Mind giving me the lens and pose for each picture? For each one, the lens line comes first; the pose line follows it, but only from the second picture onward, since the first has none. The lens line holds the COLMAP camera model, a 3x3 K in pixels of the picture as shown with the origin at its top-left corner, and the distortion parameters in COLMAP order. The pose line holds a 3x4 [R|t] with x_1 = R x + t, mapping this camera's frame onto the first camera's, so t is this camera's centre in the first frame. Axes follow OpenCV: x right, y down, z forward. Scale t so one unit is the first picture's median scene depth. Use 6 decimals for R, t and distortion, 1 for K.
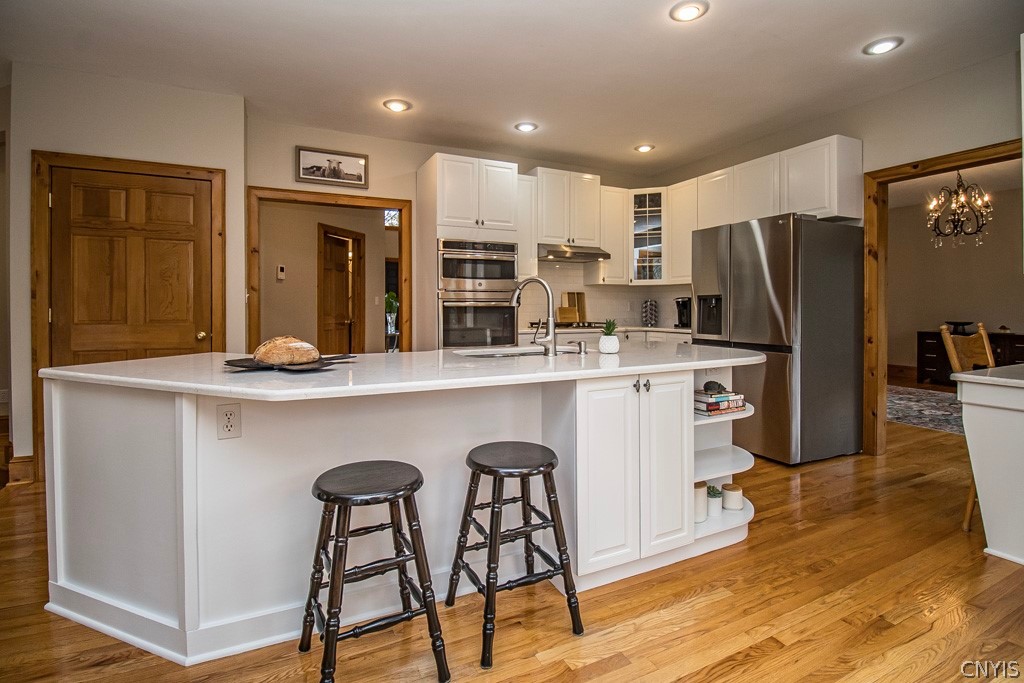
lens RADIAL K [[480.3, 0, 506.7], [0, 480.3, 313.1], [0, 0, 1]] dist [-0.000505, -0.011488]
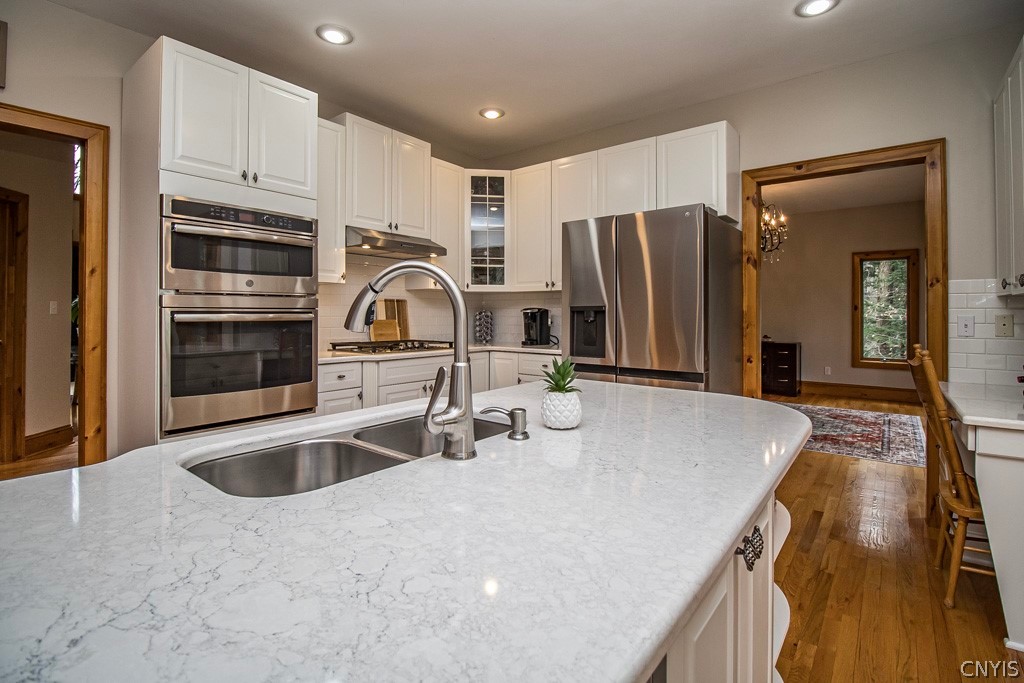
lens RADIAL K [[480.3, 0, 506.7], [0, 480.3, 313.1], [0, 0, 1]] dist [-0.000505, -0.011488]
pose [[0.899759, 0.004779, 0.436362, -0.025084], [0.001928, 0.999887, -0.014925, -0.012773], [-0.436384, 0.014271, 0.899647, 0.303895]]
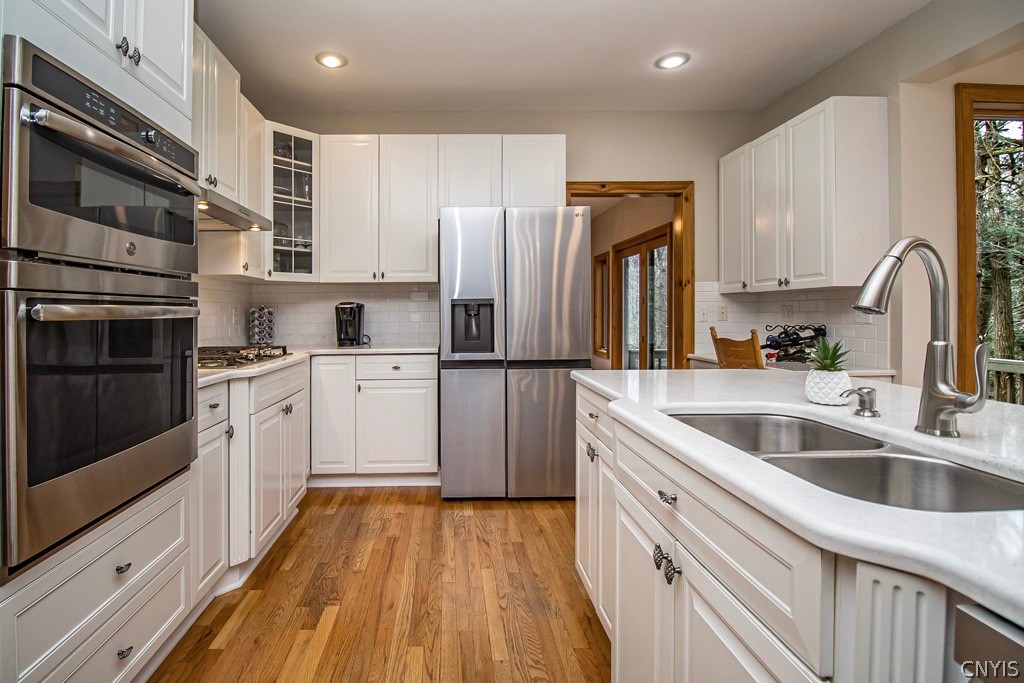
lens RADIAL K [[501.1, 0, 456.5], [0, 501.1, 307.3], [0, 0, 1]] dist [-0.003511, -0.000589]
pose [[0.410426, 0.008263, 0.911856, -0.233749], [0.020945, 0.999610, -0.018485, -0.009812], [-0.911653, 0.026685, 0.410093, 0.596249]]
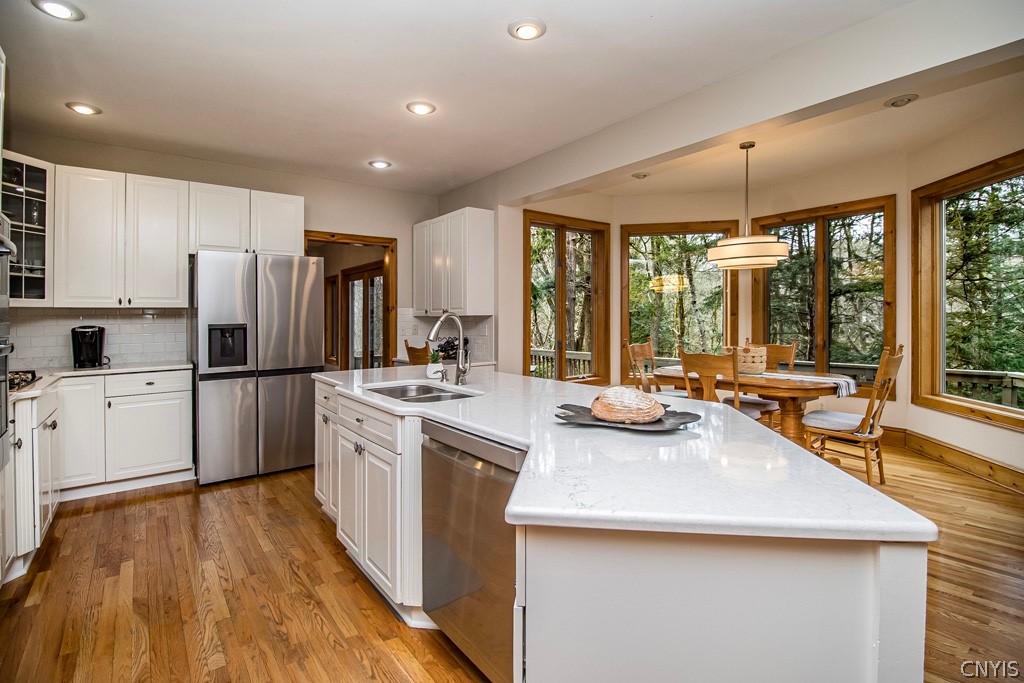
lens RADIAL K [[480.3, 0, 506.7], [0, 480.3, 313.1], [0, 0, 1]] dist [-0.000505, -0.011488]
pose [[-0.206134, 0.012330, 0.978446, -0.494988], [0.028191, 0.999580, -0.006658, -0.031309], [-0.978118, 0.026211, -0.206395, 0.557741]]
